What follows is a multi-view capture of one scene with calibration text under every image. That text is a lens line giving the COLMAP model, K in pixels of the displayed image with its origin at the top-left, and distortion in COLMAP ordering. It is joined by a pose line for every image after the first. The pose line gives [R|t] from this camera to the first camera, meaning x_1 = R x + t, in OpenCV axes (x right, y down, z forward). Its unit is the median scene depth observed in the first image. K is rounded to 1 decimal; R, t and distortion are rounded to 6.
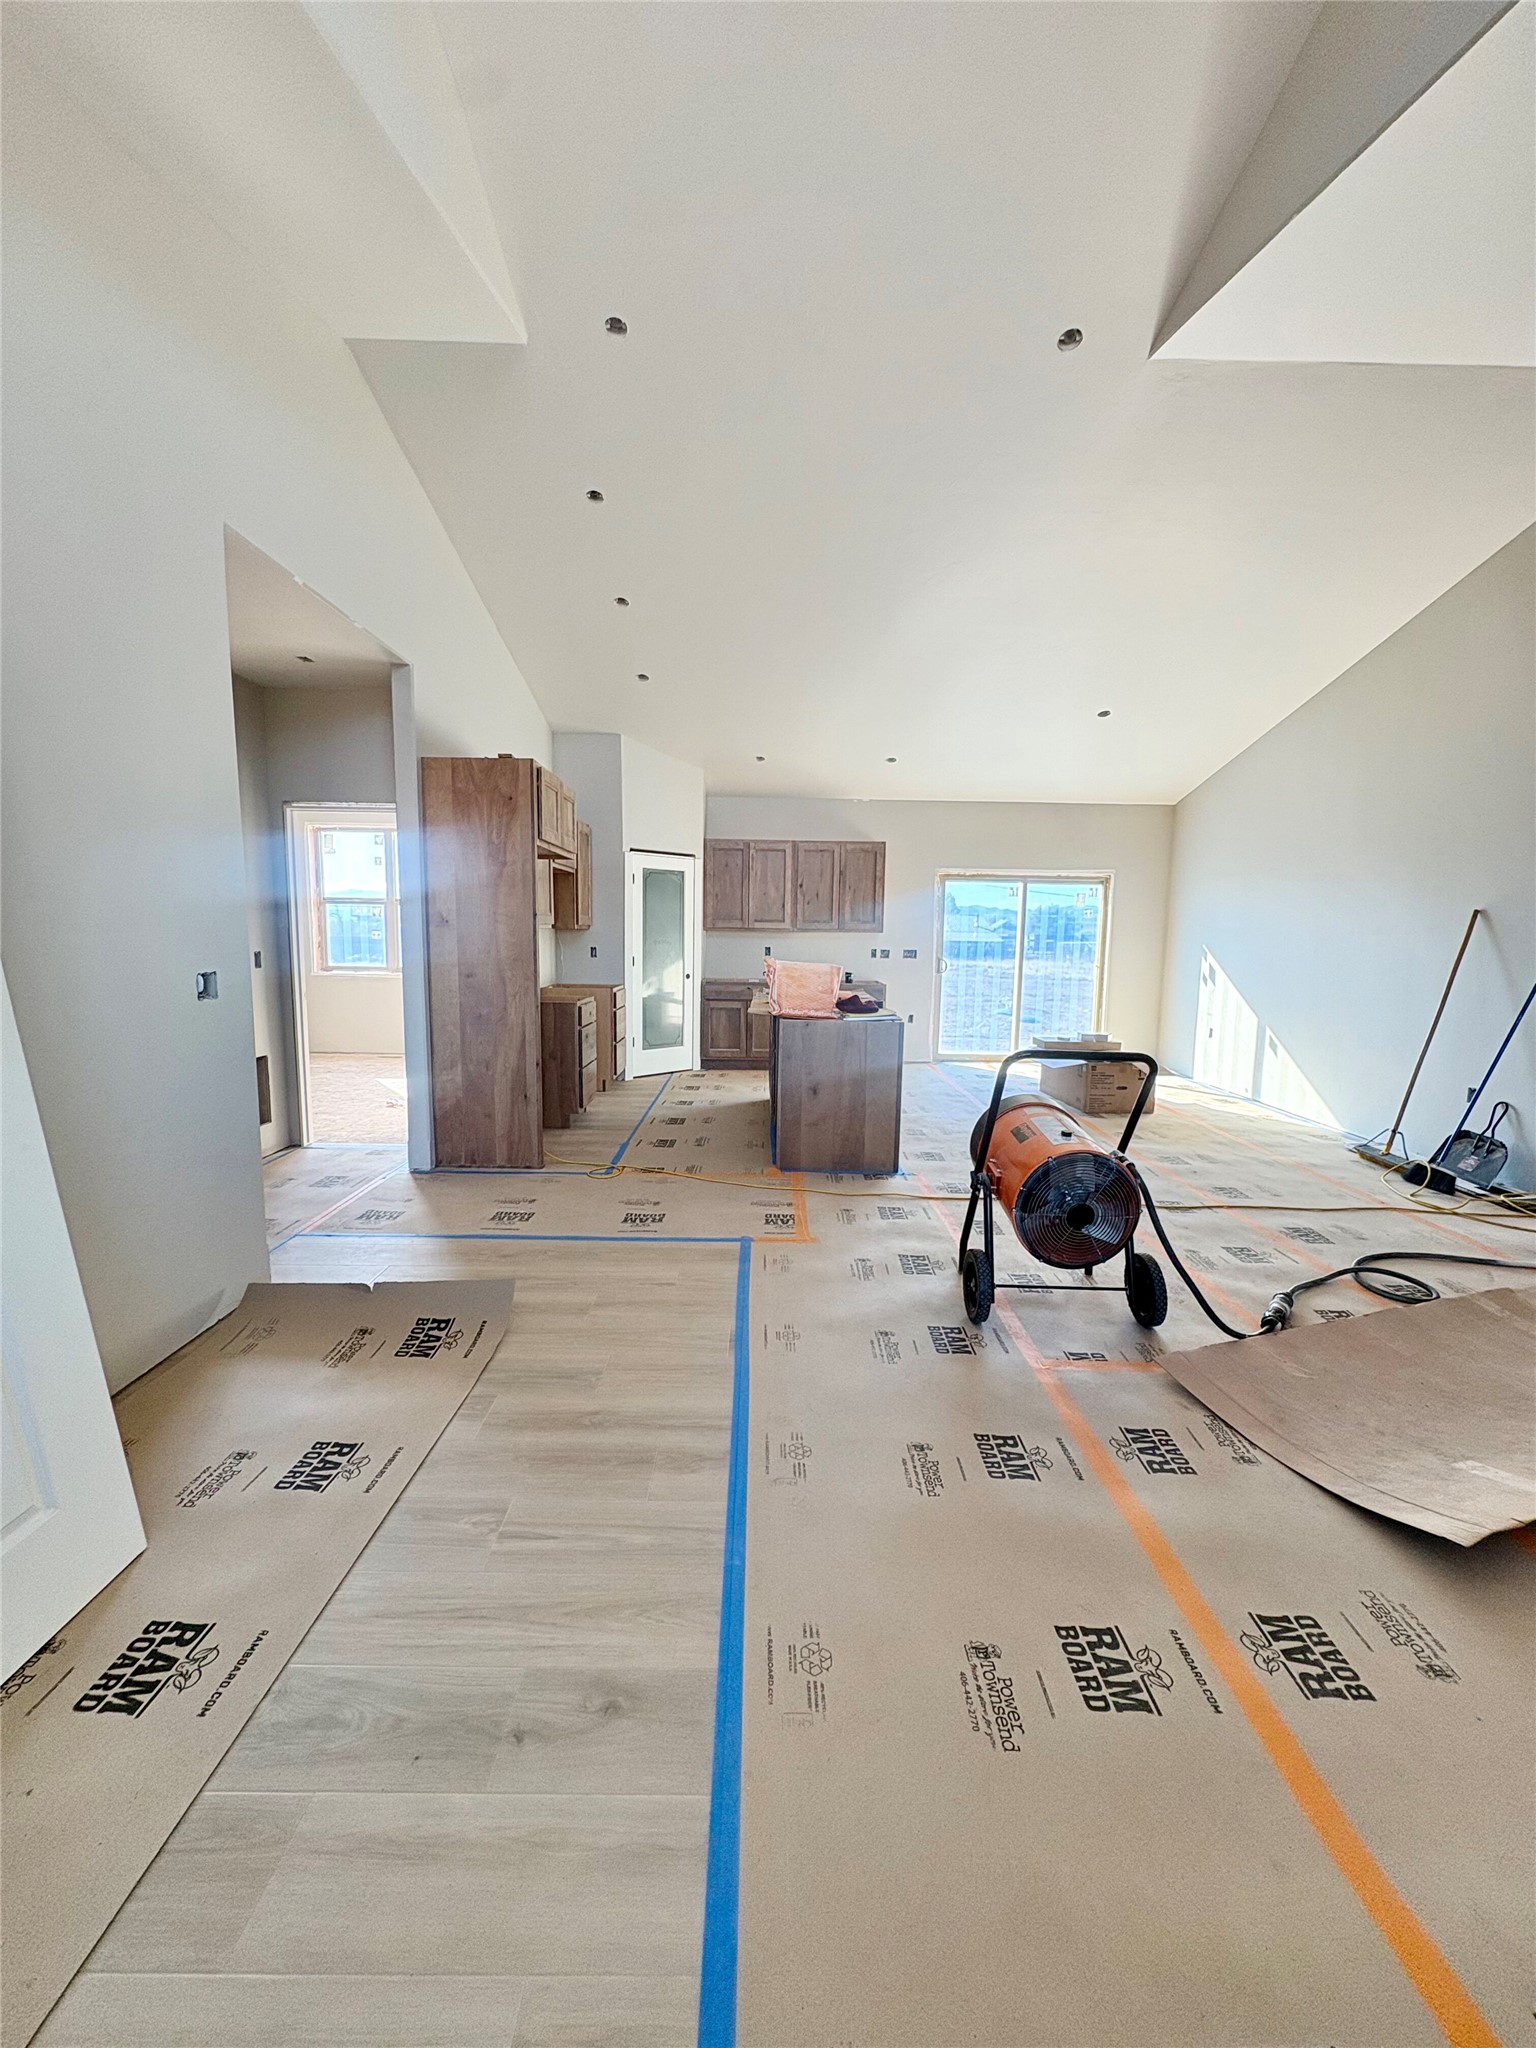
lens RADIAL K [[813.7, 0, 768.0], [0, 813.7, 1024.0], [0, 0, 1]] dist [-0.001071, -0.000108]
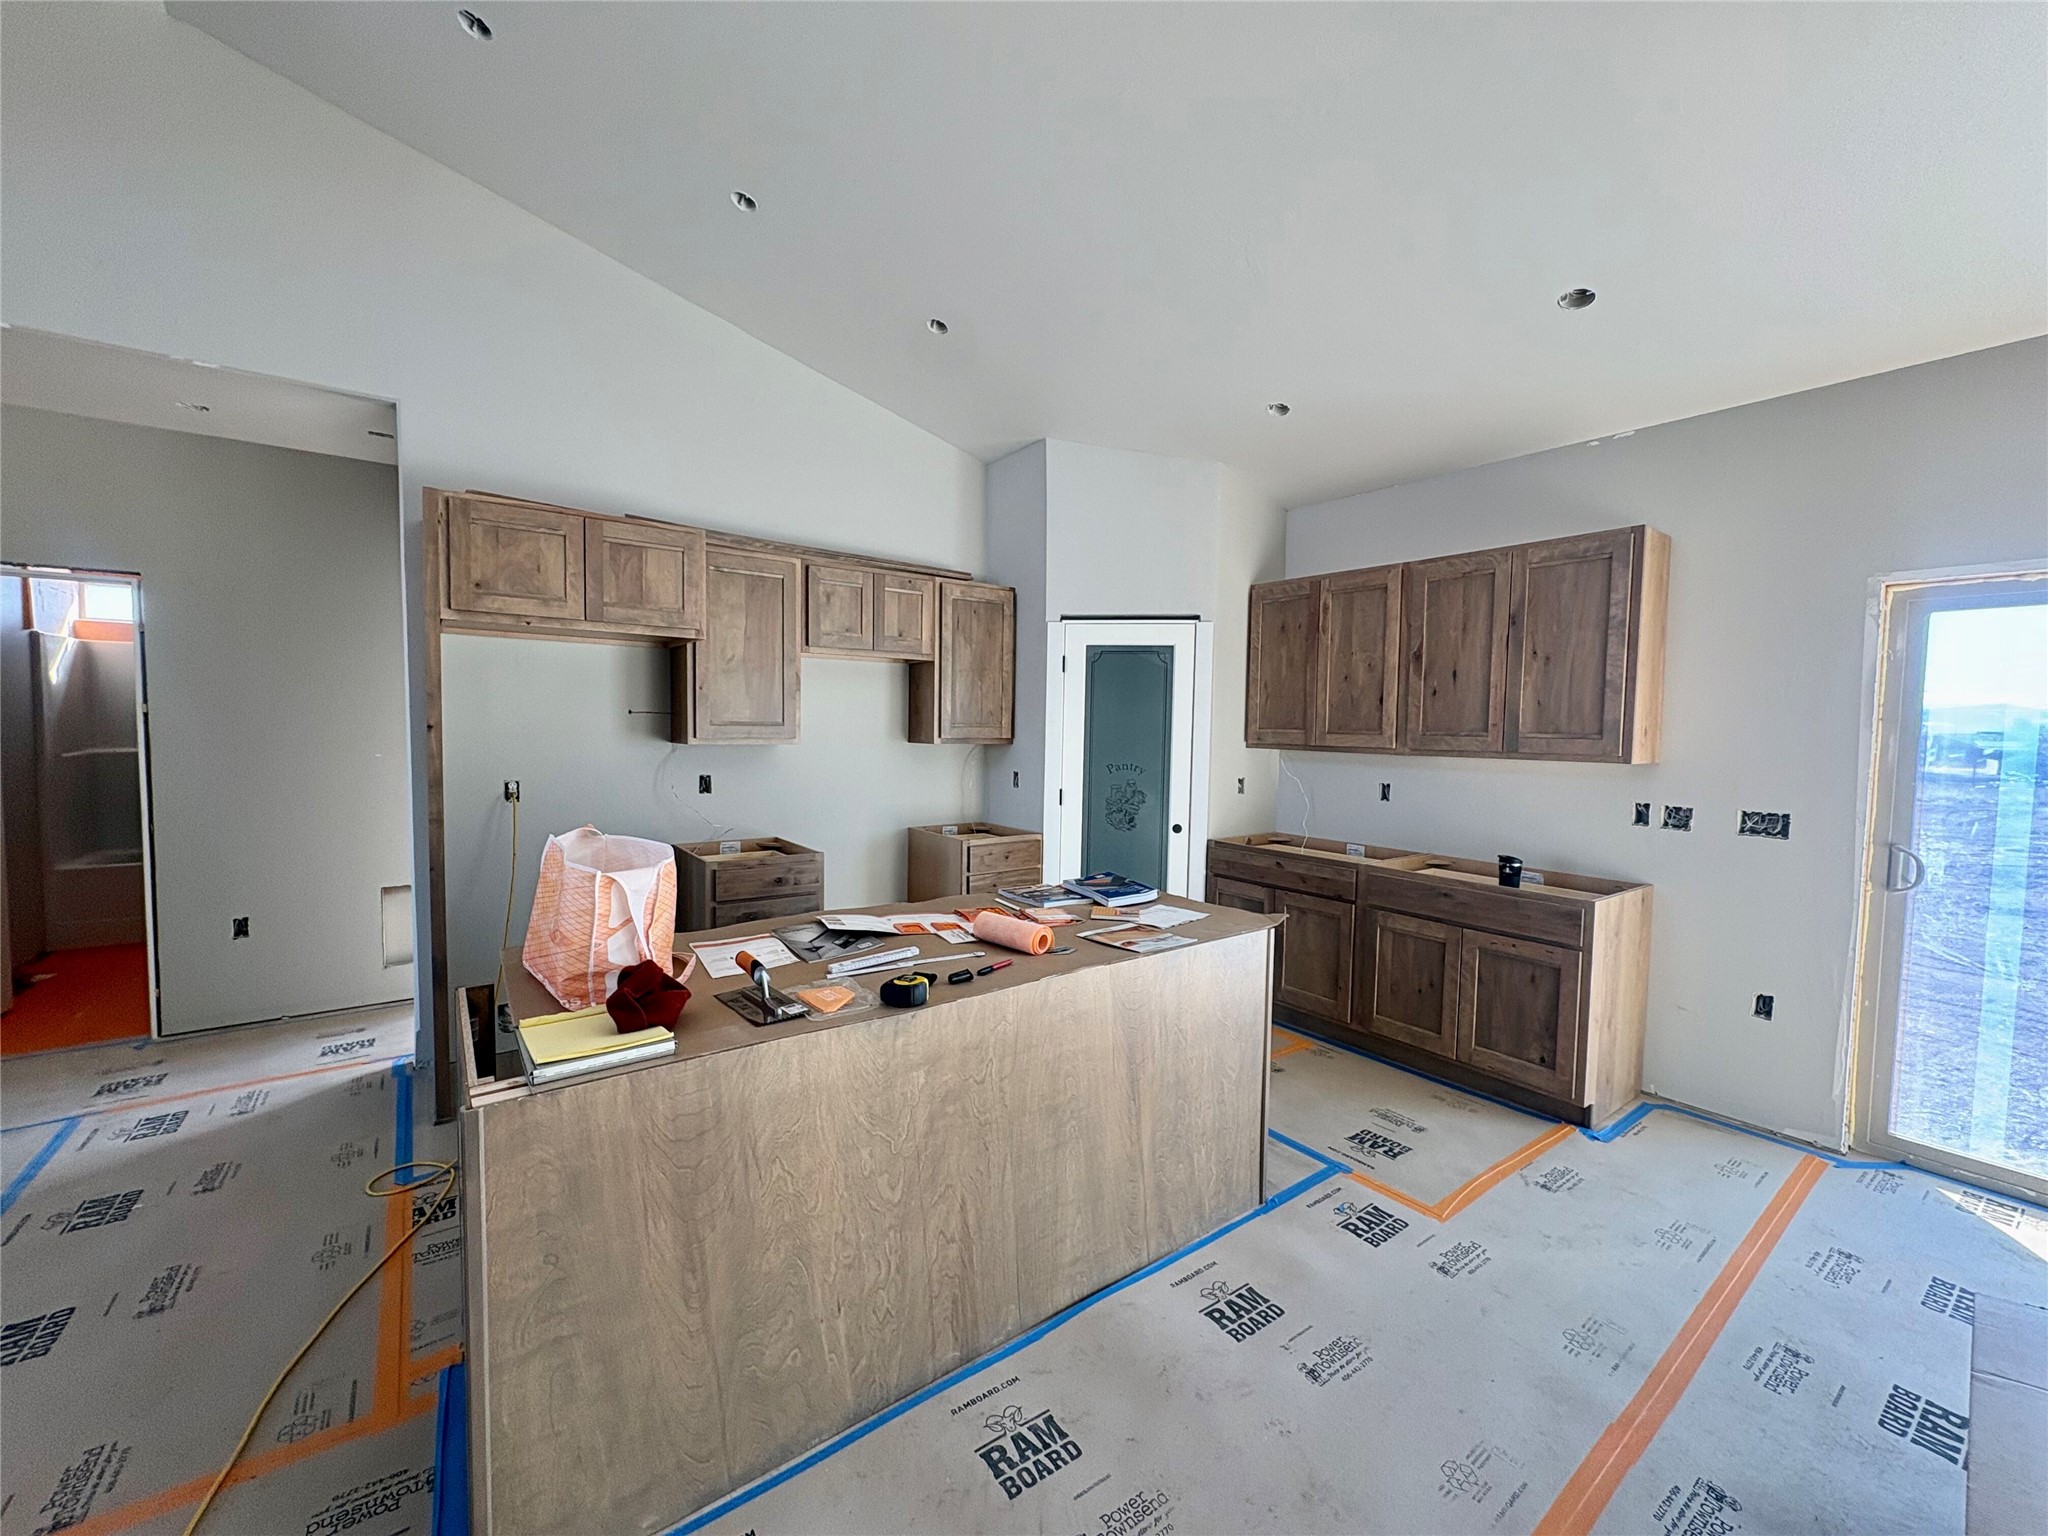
lens RADIAL K [[813.7, 0, 1024.0], [0, 813.7, 768.0], [0, 0, 1]] dist [-0.001071, -0.000108]
pose [[0.599101, 0.037829, -0.799780, 0.279360], [-0.100672, 0.994515, -0.028372, -0.071769], [0.794319, 0.097513, 0.599623, 0.555104]]
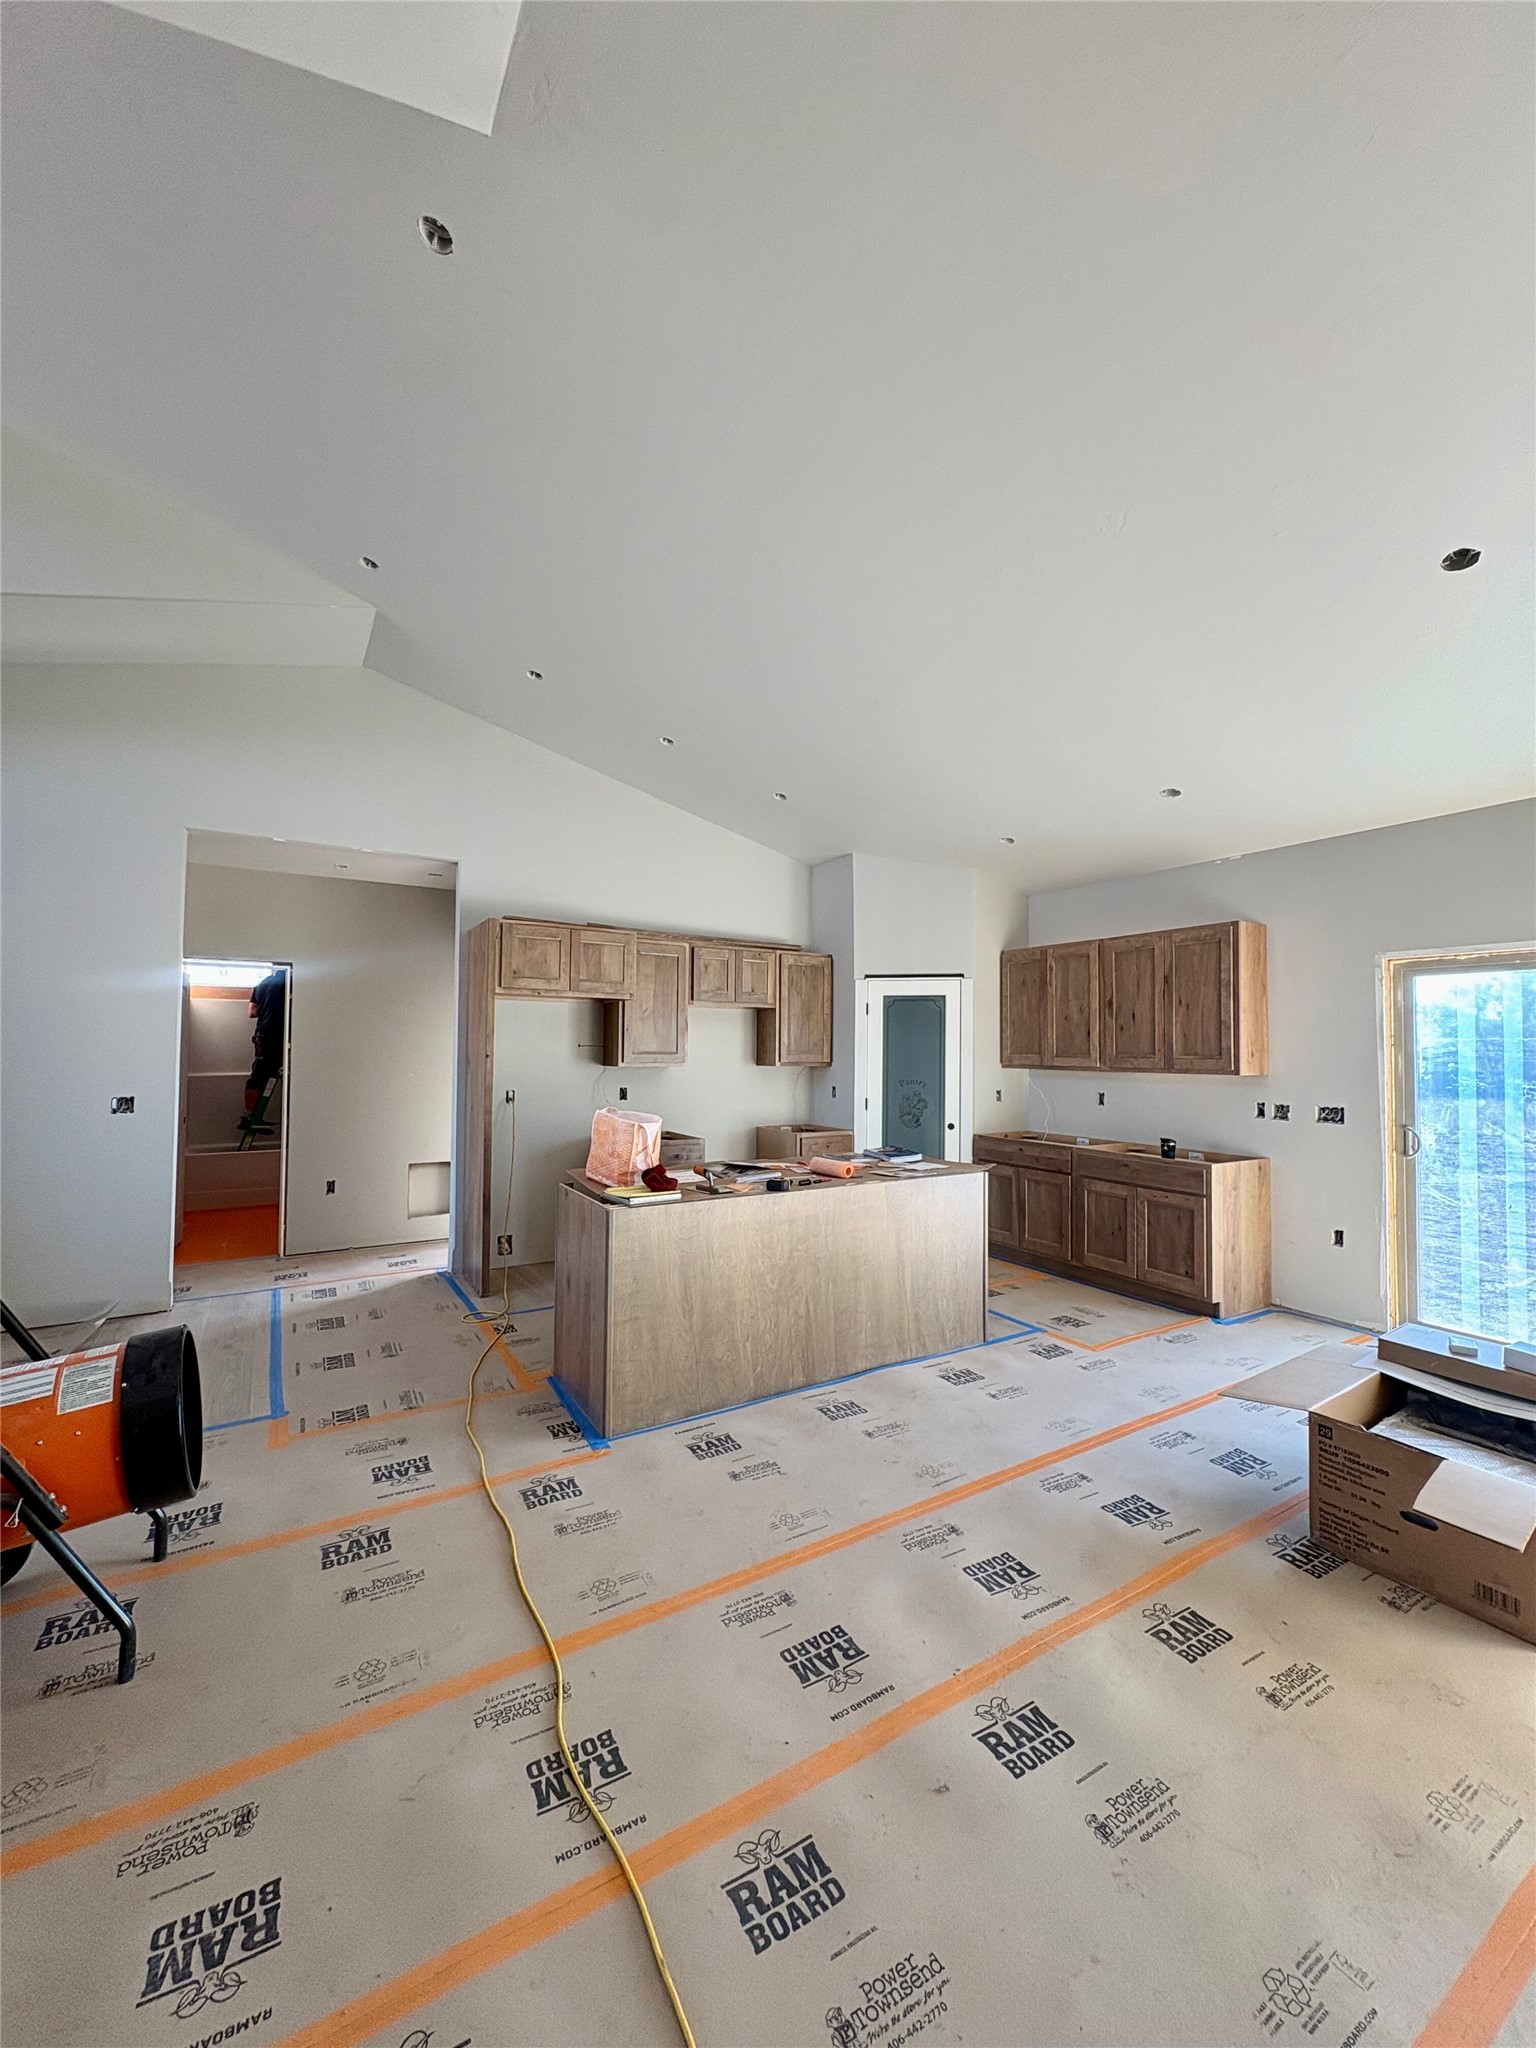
lens RADIAL K [[813.7, 0, 768.0], [0, 813.7, 1024.0], [0, 0, 1]] dist [-0.001071, -0.000108]
pose [[0.522612, -0.038018, -0.851722, 0.465560], [-0.100972, 0.989214, -0.106110, -0.053797], [0.846570, 0.141455, 0.513137, 0.422206]]
